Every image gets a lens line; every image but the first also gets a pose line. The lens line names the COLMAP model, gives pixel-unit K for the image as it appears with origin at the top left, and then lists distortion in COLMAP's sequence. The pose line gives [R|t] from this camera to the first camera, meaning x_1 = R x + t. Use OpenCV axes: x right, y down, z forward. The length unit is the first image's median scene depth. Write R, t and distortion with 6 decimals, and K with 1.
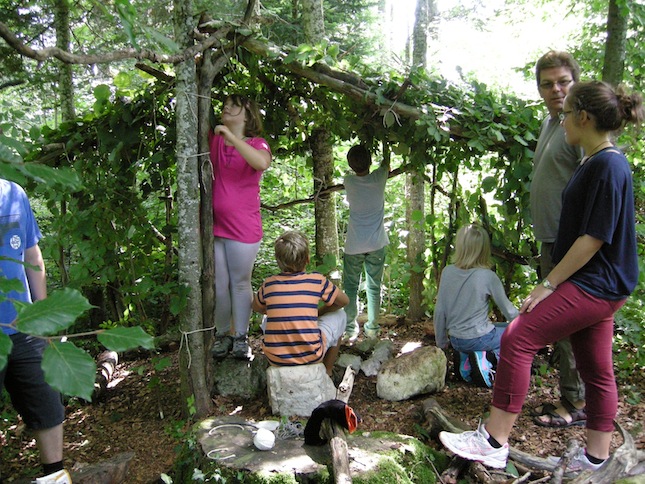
lens RADIAL K [[696.3, 0, 322.3], [0, 696.3, 241.6], [0, 0, 1]] dist [-0.141688, 0.000000]
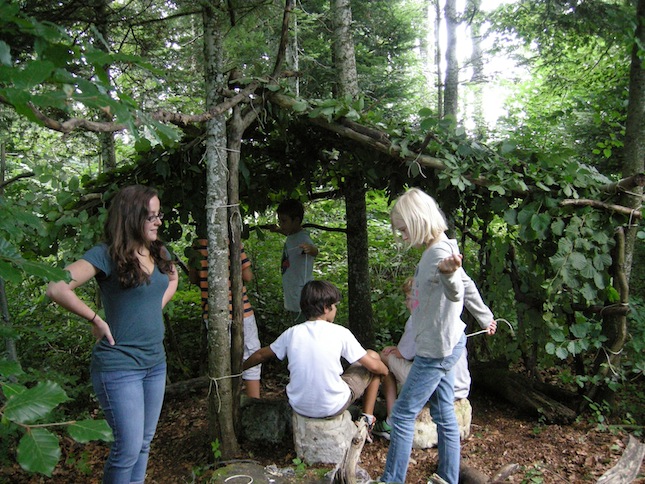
lens RADIAL K [[696.3, 0, 323.7], [0, 696.3, 244.7], [0, 0, 1]] dist [-0.141688, 0.000000]
pose [[0.997725, 0.001405, -0.067404, 0.033822], [-0.004384, 0.999019, -0.044056, -0.022946], [0.067276, 0.044251, 0.996753, -0.023491]]
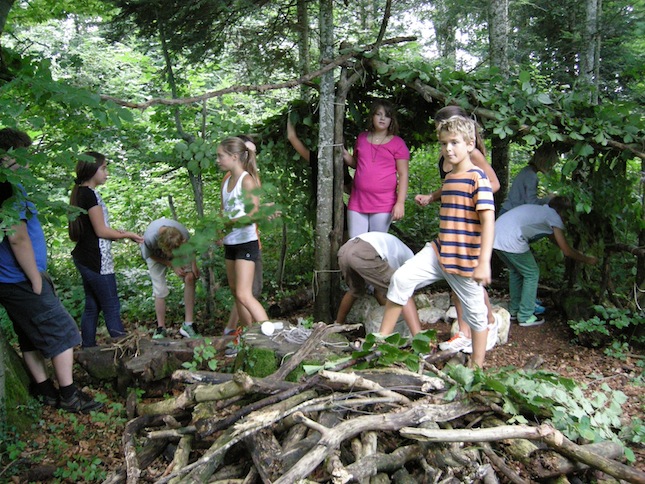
lens RADIAL K [[696.3, 0, 322.2], [0, 696.3, 241.0], [0, 0, 1]] dist [-0.141688, 0.000000]
pose [[0.831621, 0.094474, -0.547248, 0.581424], [-0.063717, 0.995148, 0.074969, -0.037383], [0.551676, -0.027477, 0.833606, -0.186094]]
